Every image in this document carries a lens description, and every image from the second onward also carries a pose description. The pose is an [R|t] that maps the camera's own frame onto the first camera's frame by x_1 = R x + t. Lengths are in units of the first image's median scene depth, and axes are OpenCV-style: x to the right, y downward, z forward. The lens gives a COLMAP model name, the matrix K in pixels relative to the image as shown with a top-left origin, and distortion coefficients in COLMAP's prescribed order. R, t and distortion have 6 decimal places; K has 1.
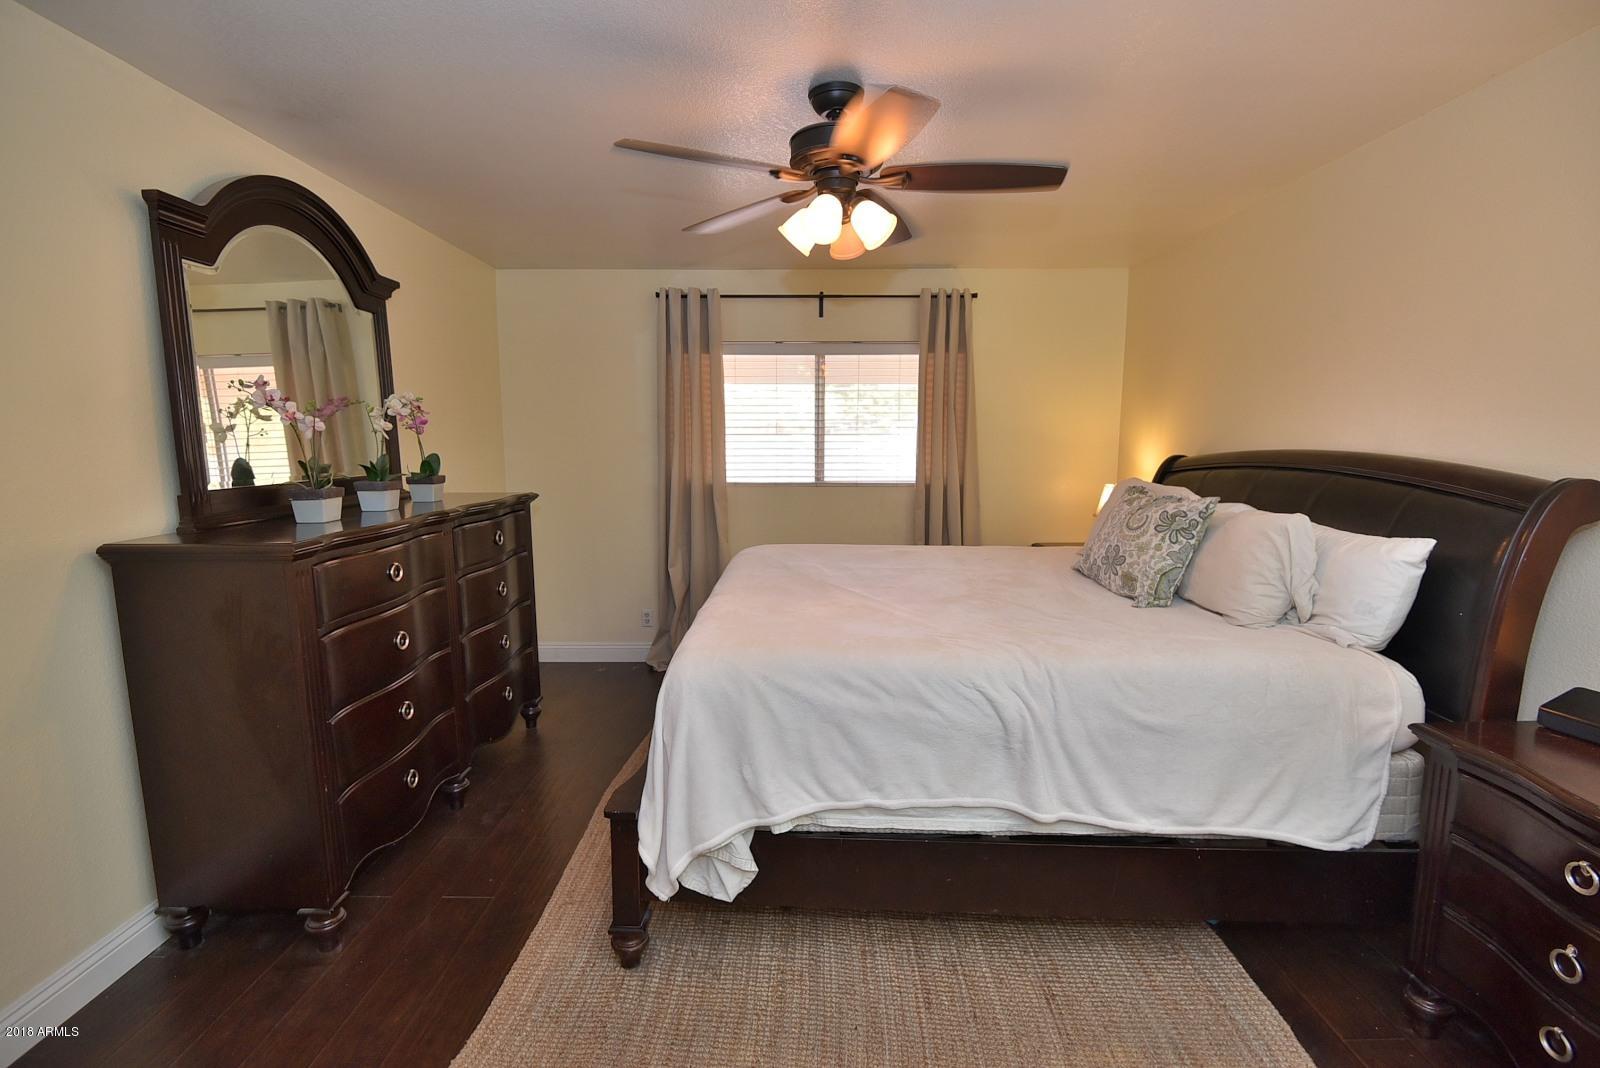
lens RADIAL K [[734.1, 0, 805.8], [0, 734.1, 536.3], [0, 0, 1]] dist [-0.002038, -0.010080]
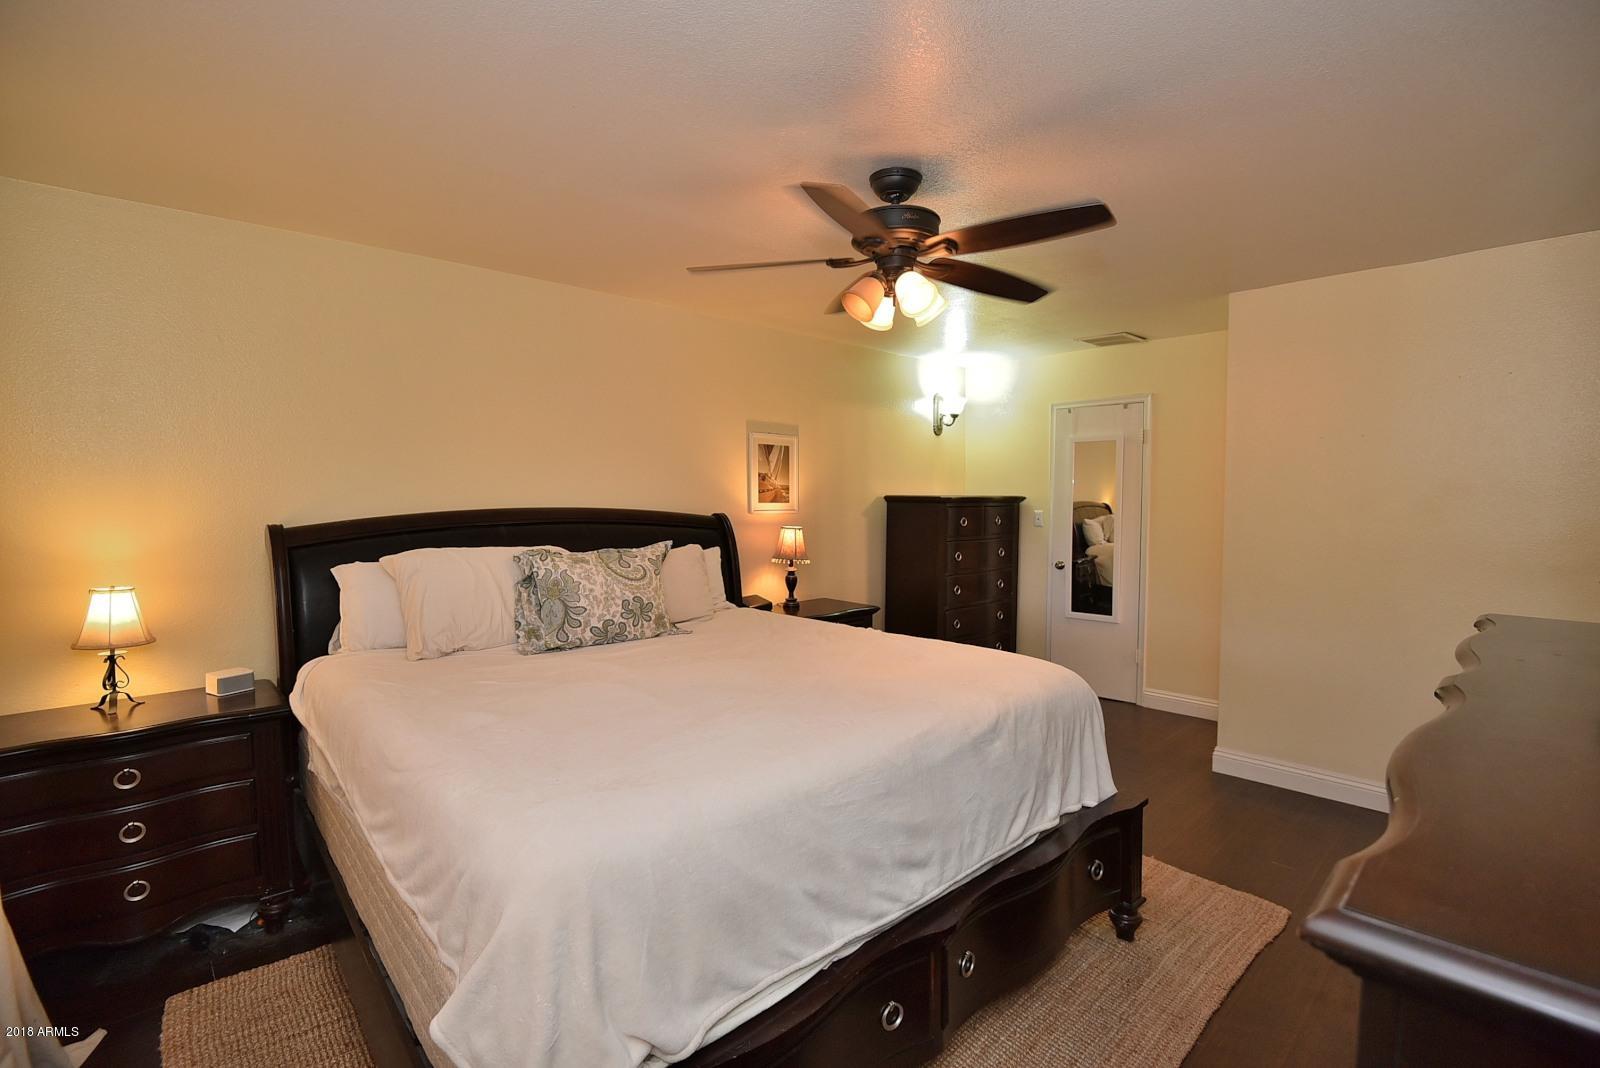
lens RADIAL K [[734.1, 0, 805.8], [0, 734.1, 536.3], [0, 0, 1]] dist [-0.002038, -0.010080]
pose [[-0.691867, -0.042139, 0.720795, -0.571814], [0.099126, 0.983299, 0.152633, -0.233609], [-0.715189, 0.177051, -0.676135, 1.657411]]
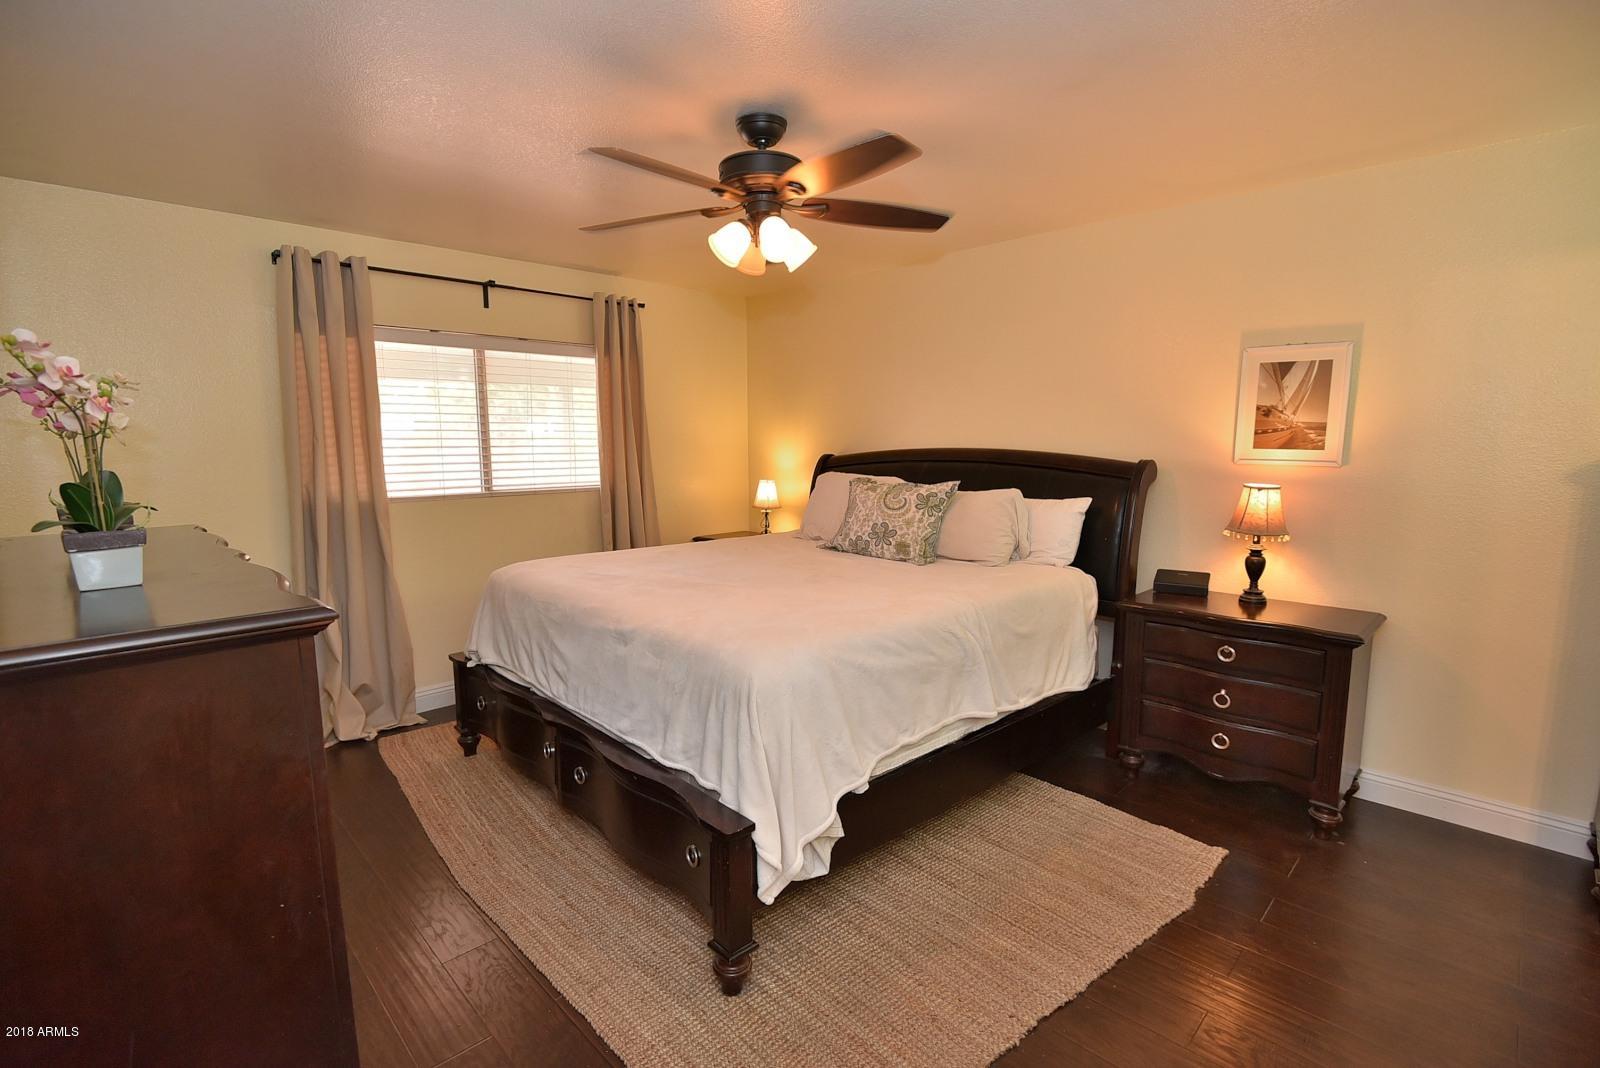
lens RADIAL K [[734.1, 0, 805.8], [0, 734.1, 536.3], [0, 0, 1]] dist [-0.002038, -0.010080]
pose [[0.707813, -0.095980, 0.699849, -0.634988], [0.099237, 0.994412, 0.036011, -0.026224], [-0.699394, 0.043962, 0.713383, 0.179901]]
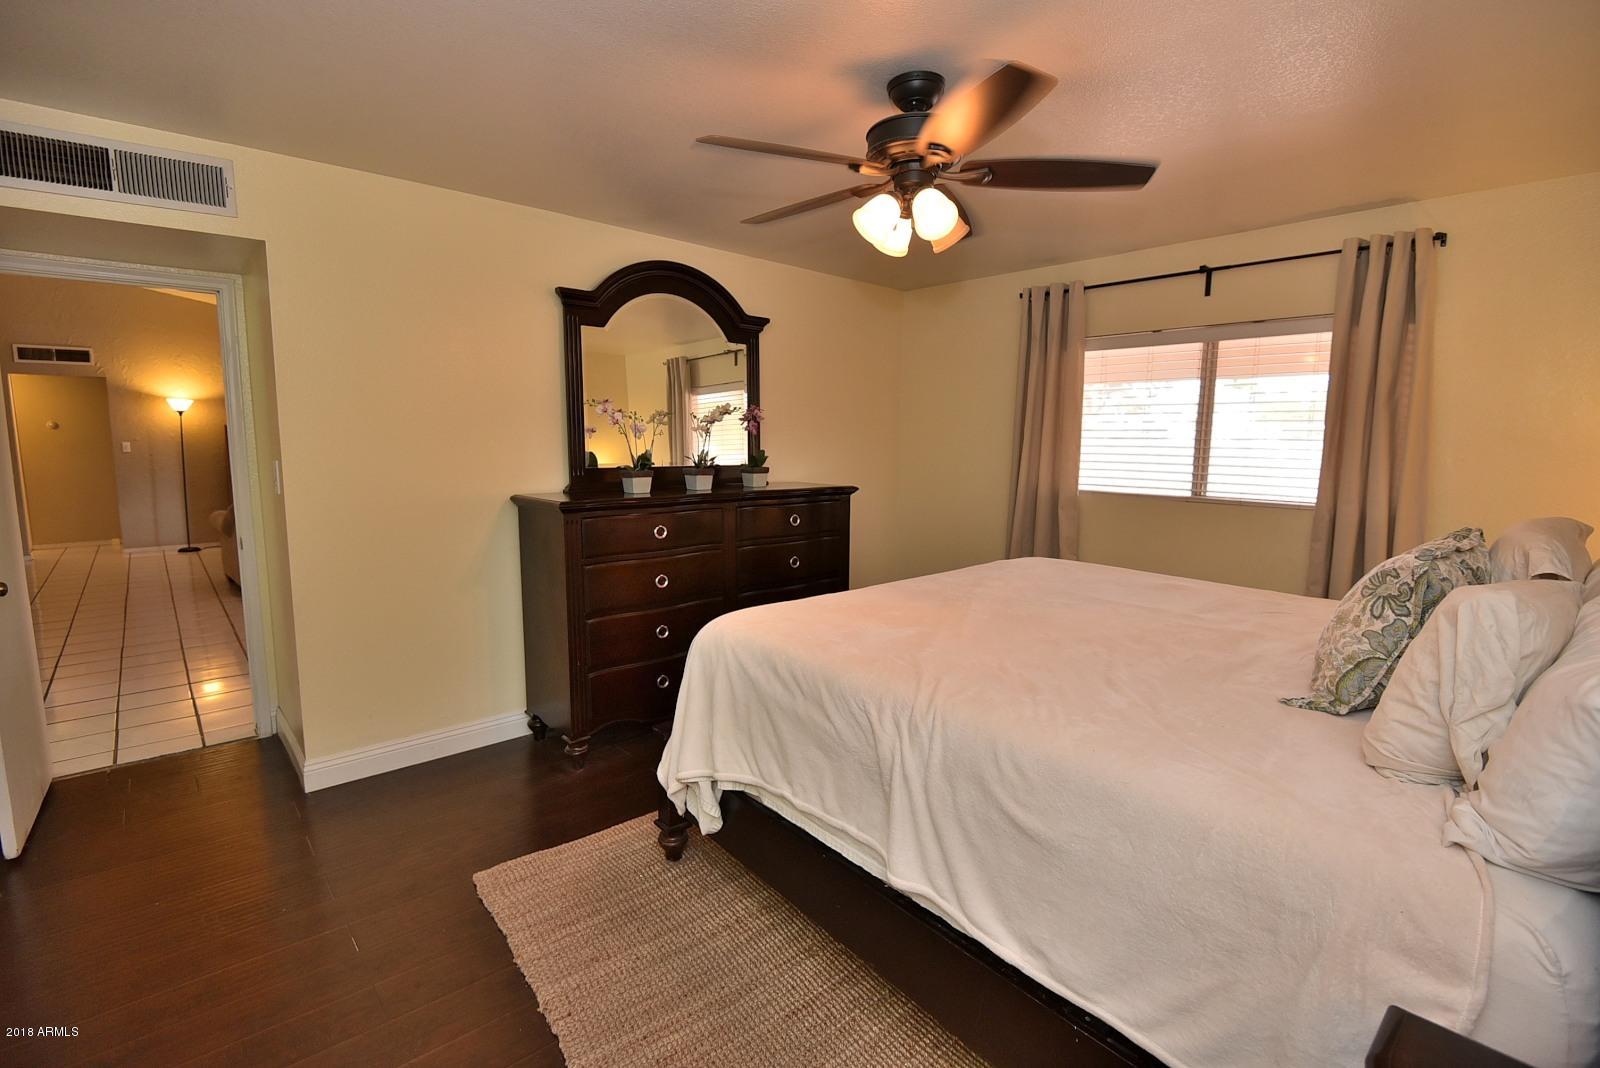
lens RADIAL K [[734.1, 0, 805.8], [0, 734.1, 536.3], [0, 0, 1]] dist [-0.002038, -0.010080]
pose [[0.669713, 0.105885, -0.735033, 0.623515], [-0.110078, 0.993003, 0.042751, -0.031755], [0.734417, 0.052280, 0.676682, 0.234793]]
